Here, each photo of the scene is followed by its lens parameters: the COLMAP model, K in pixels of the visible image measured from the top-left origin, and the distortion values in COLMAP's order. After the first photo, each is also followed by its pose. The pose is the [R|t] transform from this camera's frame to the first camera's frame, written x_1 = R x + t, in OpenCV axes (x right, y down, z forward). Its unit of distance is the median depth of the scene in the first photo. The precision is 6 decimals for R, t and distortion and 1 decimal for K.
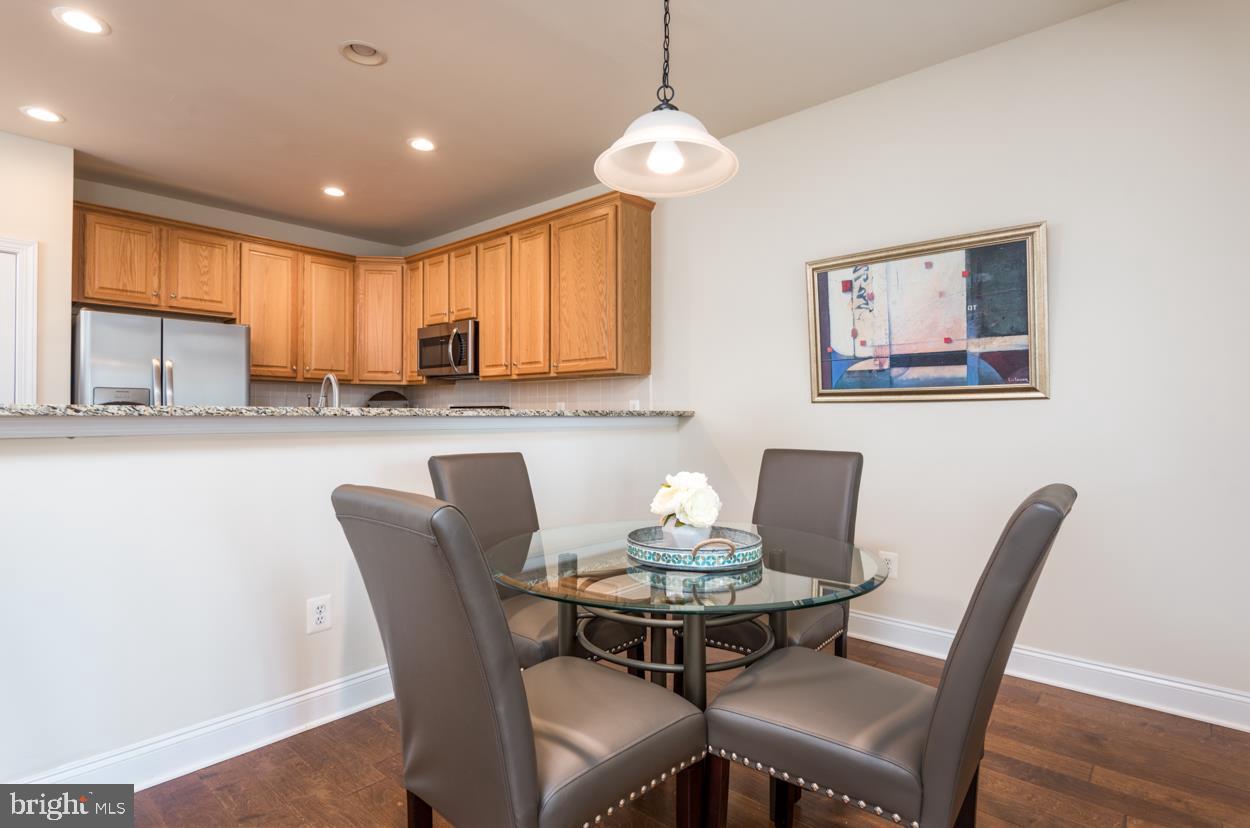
lens RADIAL K [[625.7, 0, 624.8], [0, 625.7, 411.6], [0, 0, 1]] dist [0.014444, -0.007181]
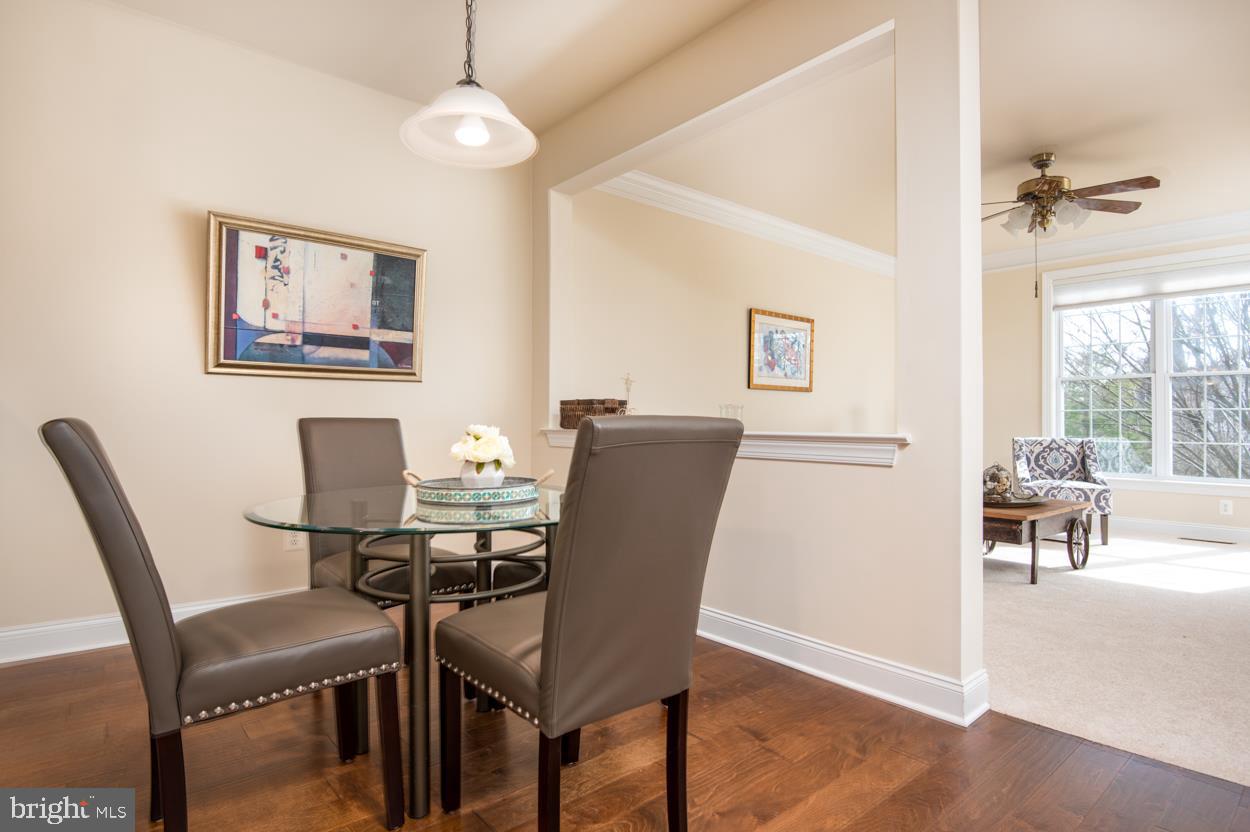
lens RADIAL K [[660.8, 0, 634.8], [0, 660.8, 419.7], [0, 0, 1]] dist [-0.000579, -0.012876]
pose [[0.122909, 0.000539, 0.992418, -0.558237], [-0.010353, 0.999946, 0.000739, 0.044864], [-0.992364, -0.010365, 0.122908, 0.312987]]
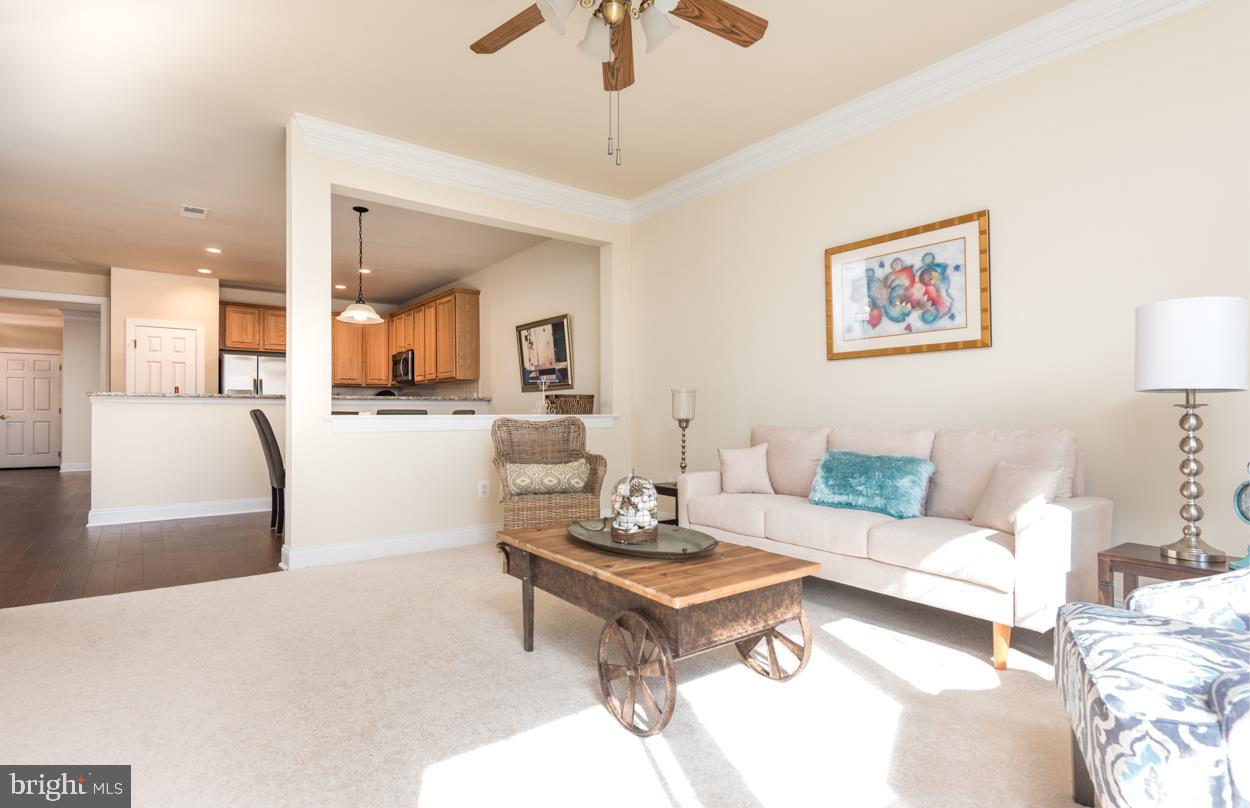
lens RADIAL K [[636.6, 0, 618.3], [0, 636.6, 406.4], [0, 0, 1]] dist [0.033482, -0.000186]
pose [[0.980721, -0.009451, -0.195183, 1.087404], [0.007882, 0.999930, -0.008815, 0.058308], [0.195253, 0.007107, 0.980727, -1.093247]]
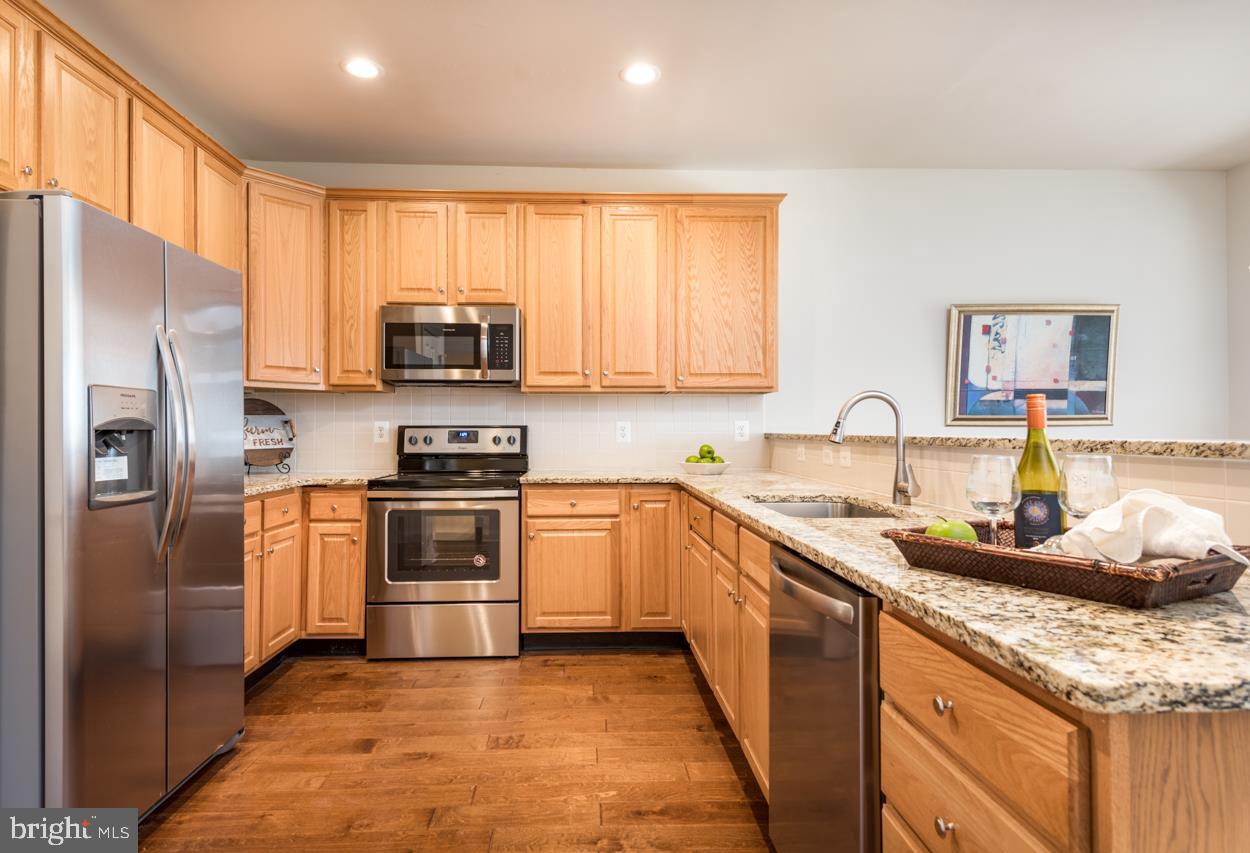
lens RADIAL K [[711.8, 0, 608.4], [0, 711.8, 429.8], [0, 0, 1]] dist [0.036345, -0.019325]
pose [[0.727797, -0.002059, 0.685790, -1.107324], [-0.002852, 0.999978, 0.006030, -0.014291], [-0.685787, -0.006344, 0.727775, 0.488744]]
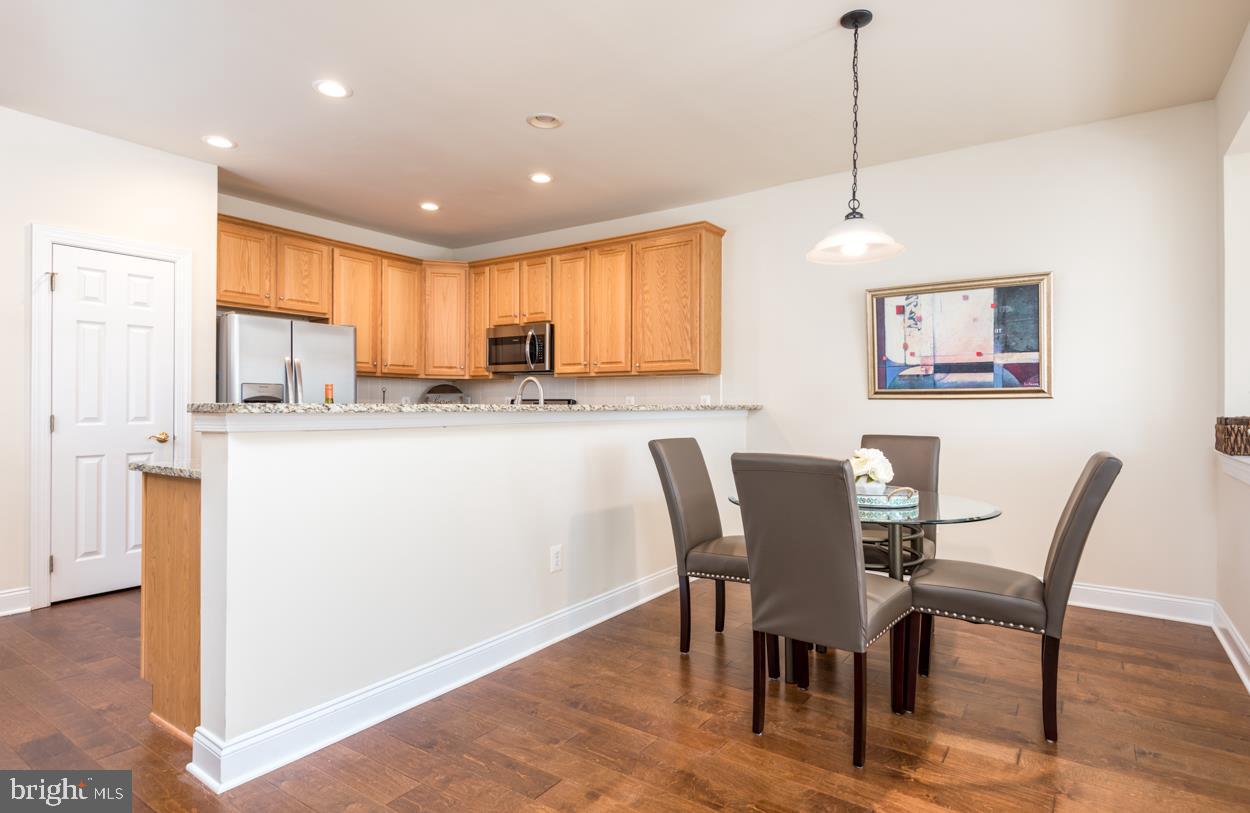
lens RADIAL K [[665.1, 0, 627.6], [0, 665.1, 402.1], [0, 0, 1]] dist [0.020054, -0.006740]
pose [[0.993728, 0.002305, 0.111797, -0.355939], [-0.002518, 0.999995, 0.001763, -0.010215], [-0.111792, -0.002033, 0.993730, -0.305707]]
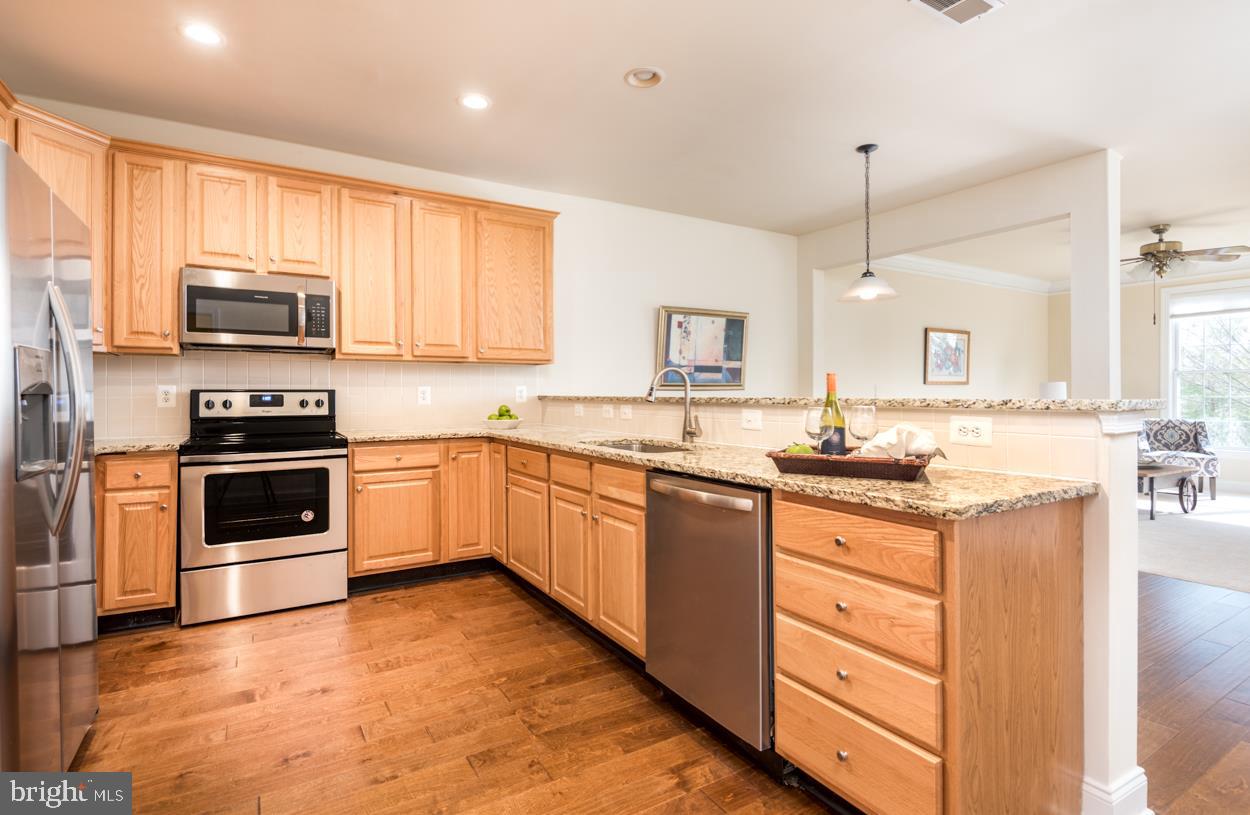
lens RADIAL K [[602.0, 0, 623.1], [0, 602.0, 398.8], [0, 0, 1]] dist [0.001080, -0.007130]
pose [[0.299796, -0.011803, 0.953930, -1.296376], [-0.002968, 0.999907, 0.013305, -0.013270], [-0.953999, -0.006820, 0.299733, 0.637829]]
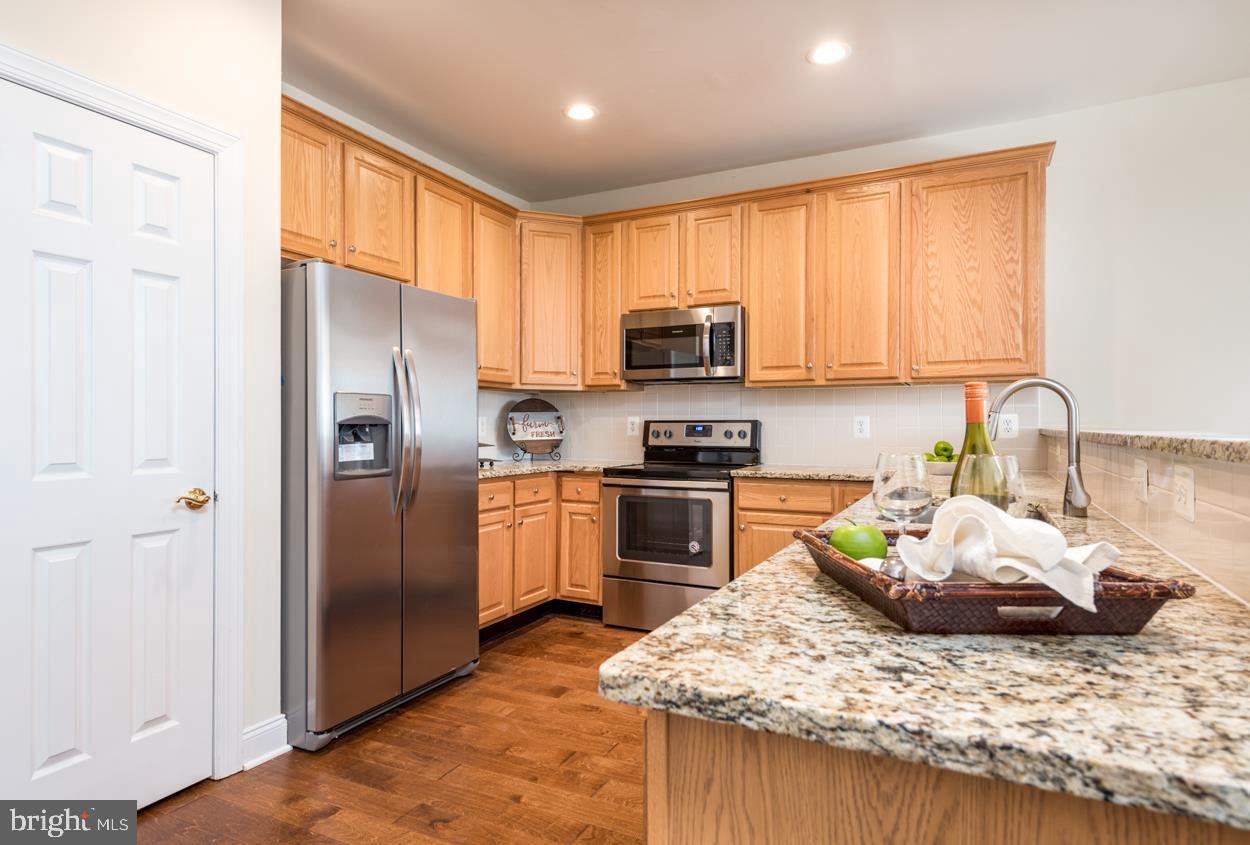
lens RADIAL K [[700.4, 0, 610.2], [0, 700.4, 429.9], [0, 0, 1]] dist [0.032547, -0.006891]
pose [[0.969536, -0.003577, 0.244923, -0.903891], [0.000100, 0.999899, 0.014207, -0.014128], [-0.244949, -0.013750, 0.969438, 0.337207]]
